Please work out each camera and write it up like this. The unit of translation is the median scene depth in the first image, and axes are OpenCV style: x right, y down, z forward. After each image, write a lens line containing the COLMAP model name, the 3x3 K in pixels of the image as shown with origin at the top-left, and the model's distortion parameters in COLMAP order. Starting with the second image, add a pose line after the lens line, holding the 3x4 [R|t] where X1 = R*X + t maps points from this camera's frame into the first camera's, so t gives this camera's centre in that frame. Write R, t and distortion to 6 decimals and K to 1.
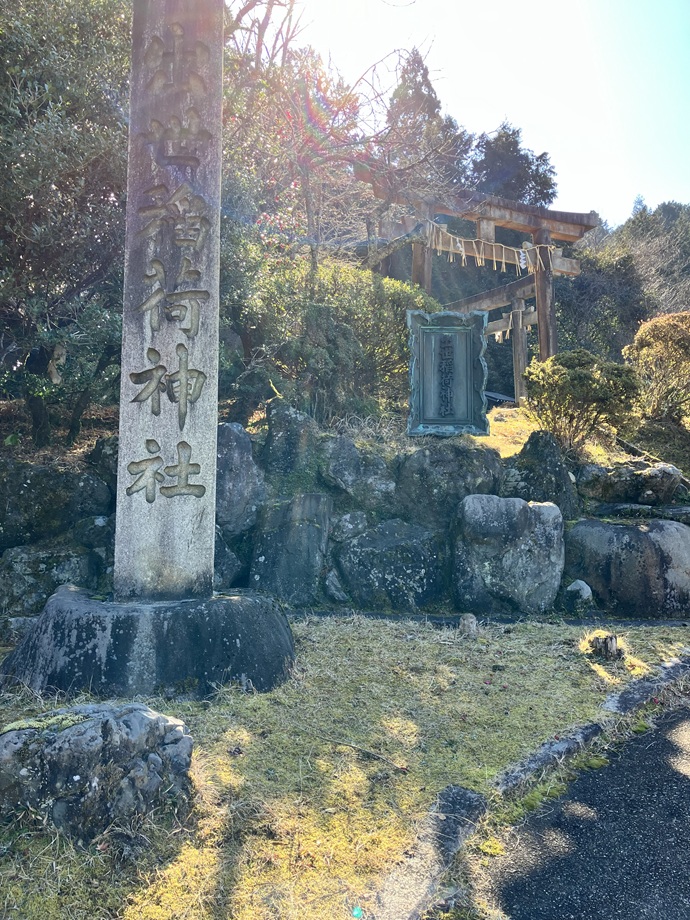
lens RADIAL K [[736.4, 0, 345.0], [0, 736.4, 460.0], [0, 0, 1]] dist [0.005811, -0.010095]
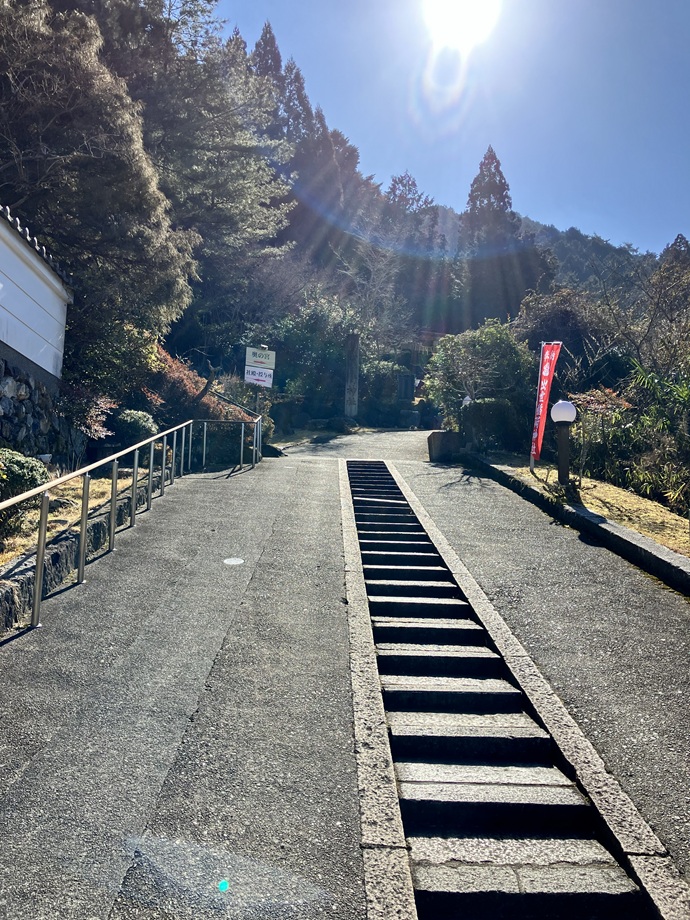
lens RADIAL K [[736.4, 0, 345.0], [0, 736.4, 460.0], [0, 0, 1]] dist [0.005811, -0.010095]
pose [[0.986584, 0.005236, -0.163169, 0.059168], [-0.007524, 0.999882, -0.013405, 0.045449], [0.163079, 0.014453, 0.986507, -0.409892]]
